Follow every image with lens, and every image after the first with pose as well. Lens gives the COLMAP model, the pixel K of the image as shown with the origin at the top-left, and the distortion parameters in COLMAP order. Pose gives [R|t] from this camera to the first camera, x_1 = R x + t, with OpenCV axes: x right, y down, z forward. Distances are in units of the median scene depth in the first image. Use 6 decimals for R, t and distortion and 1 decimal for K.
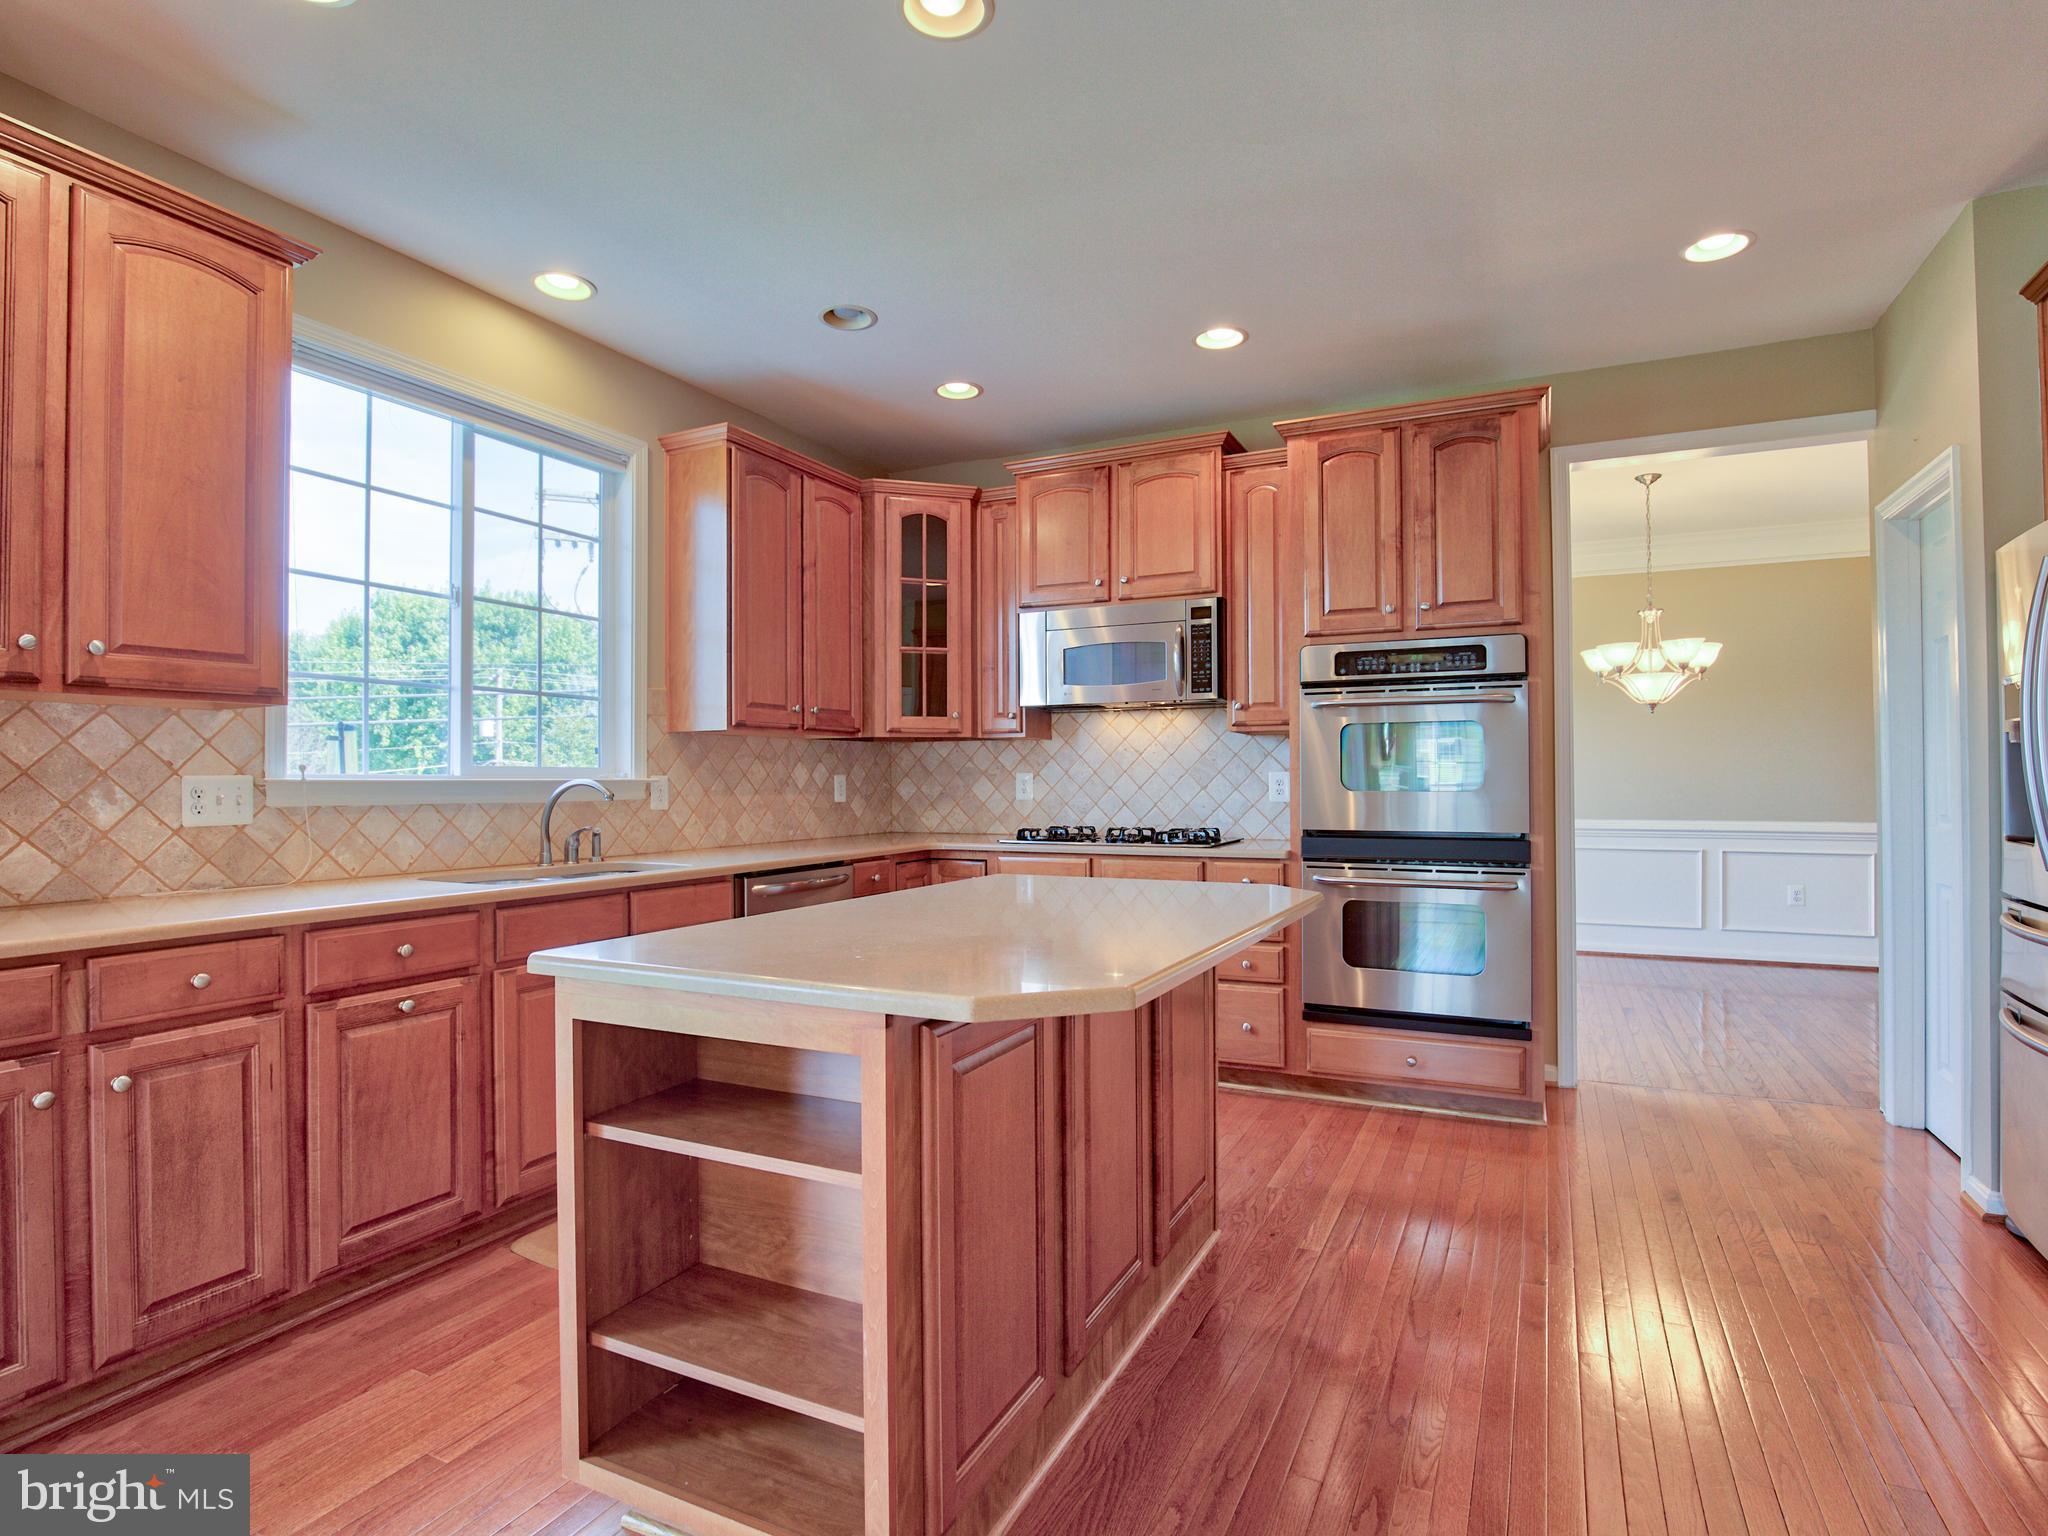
lens RADIAL K [[1057.0, 0, 1024.0], [0, 1057.0, 768.0], [0, 0, 1]] dist [-0.030447, 0.001656]
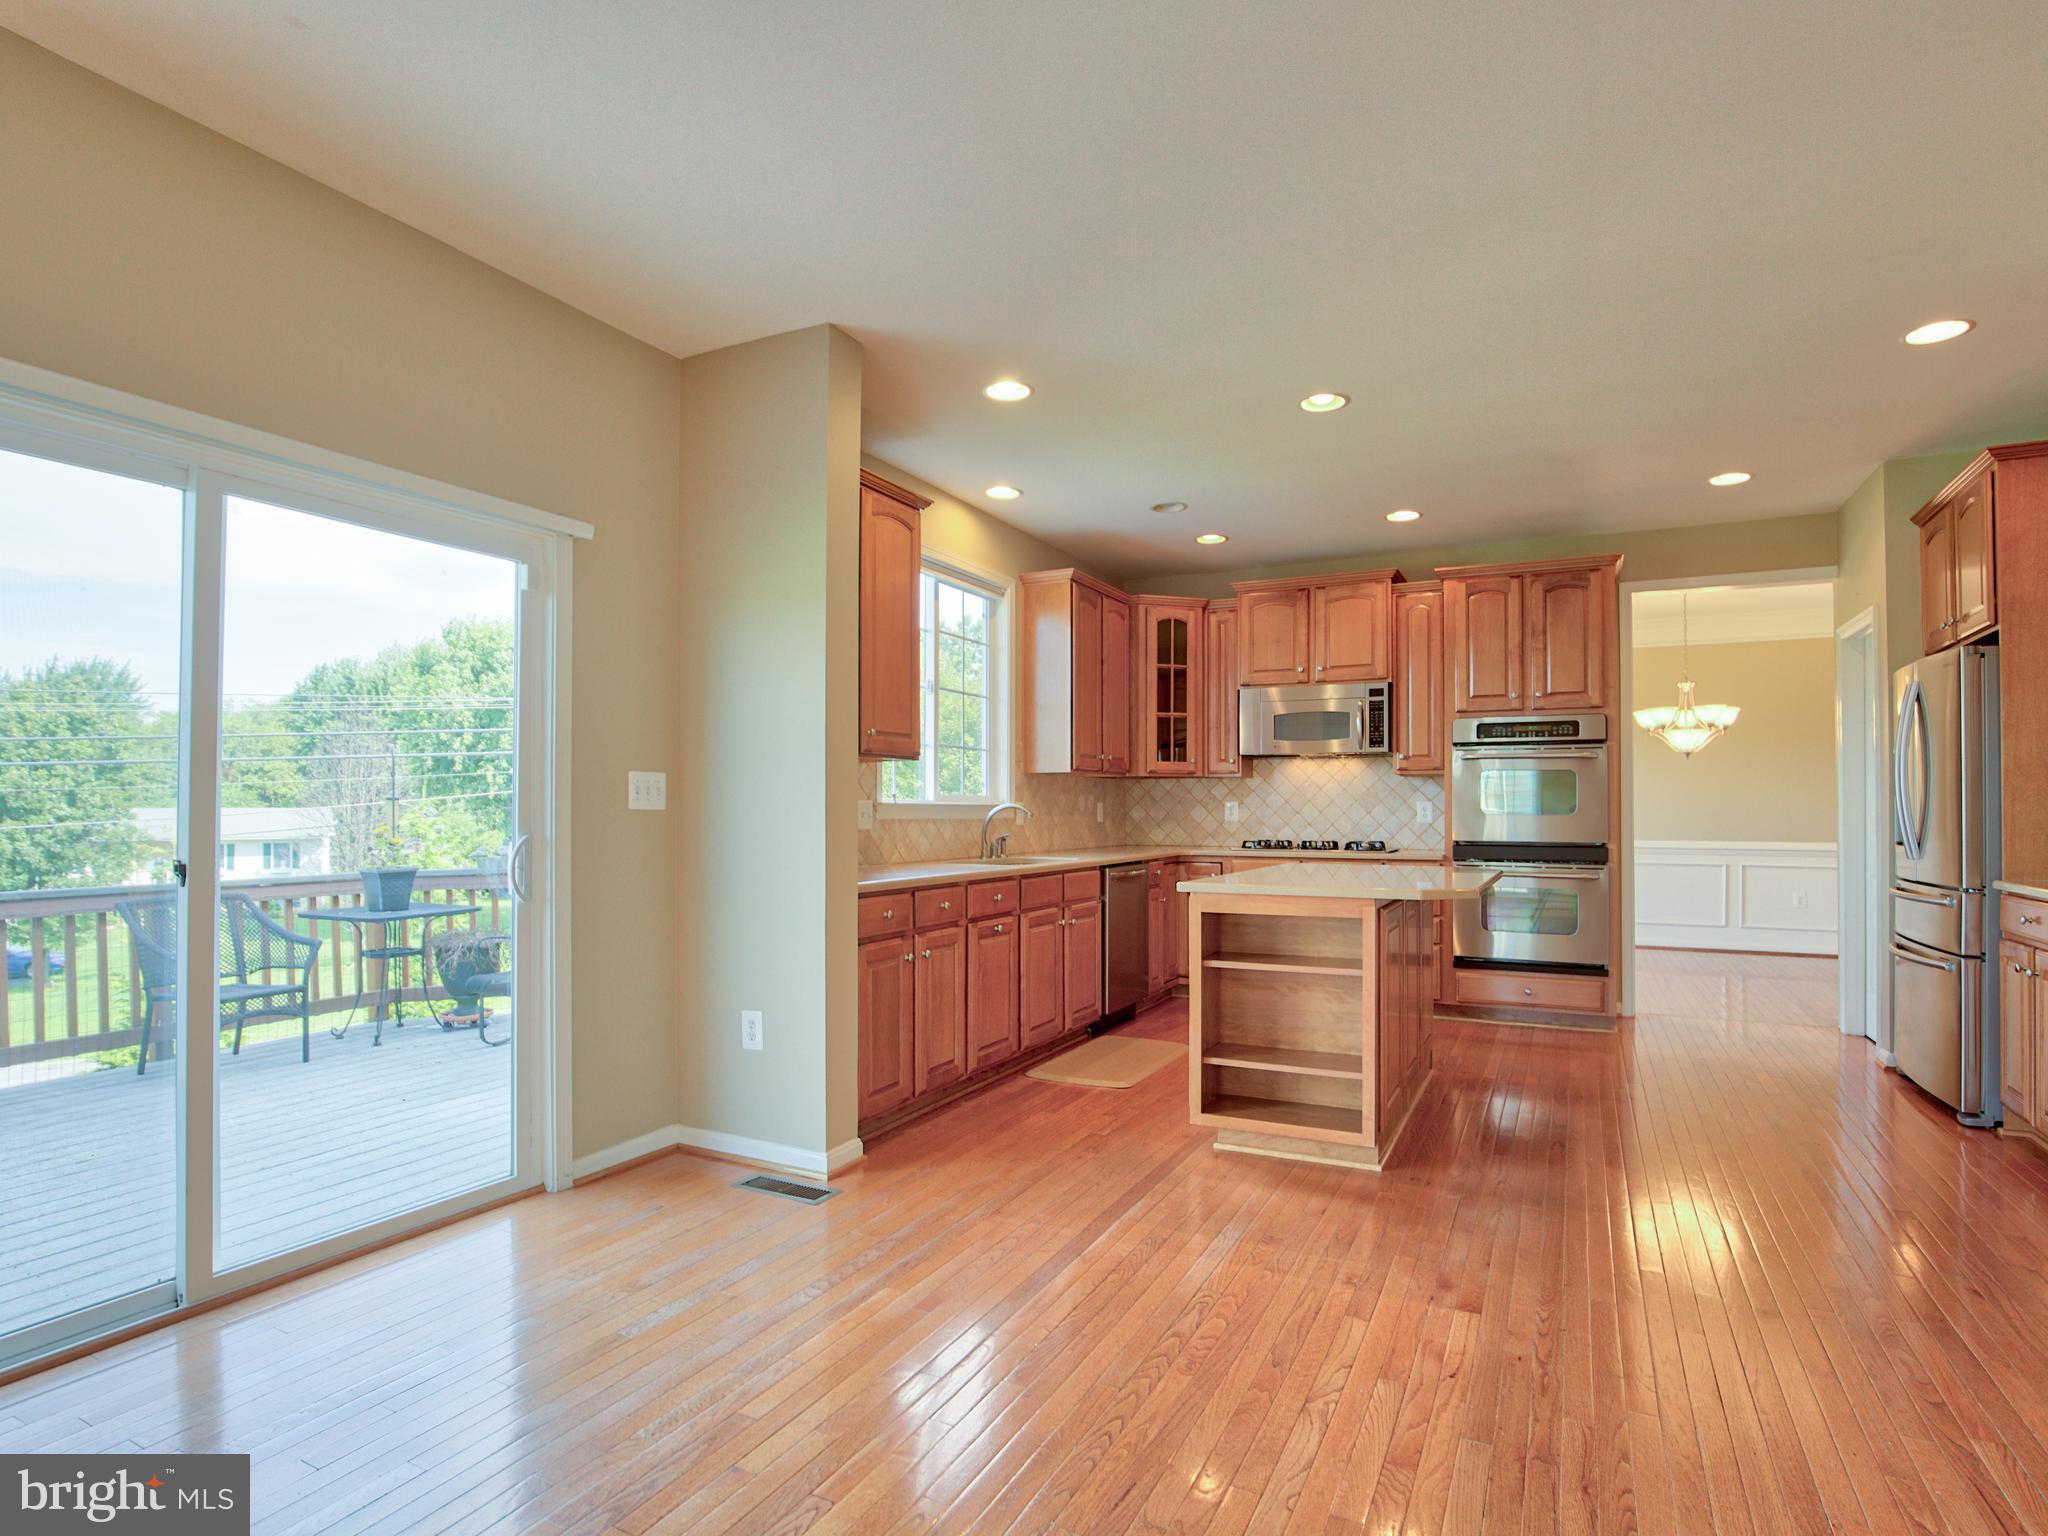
lens RADIAL K [[1073.1, 0, 1027.0], [0, 1073.1, 792.8], [0, 0, 1]] dist [-0.028521, 0.000772]
pose [[0.999873, 0.006163, -0.014696, -0.306898], [-0.006205, 0.999977, -0.002835, -0.001633], [0.014678, 0.002926, 0.999888, -0.507684]]
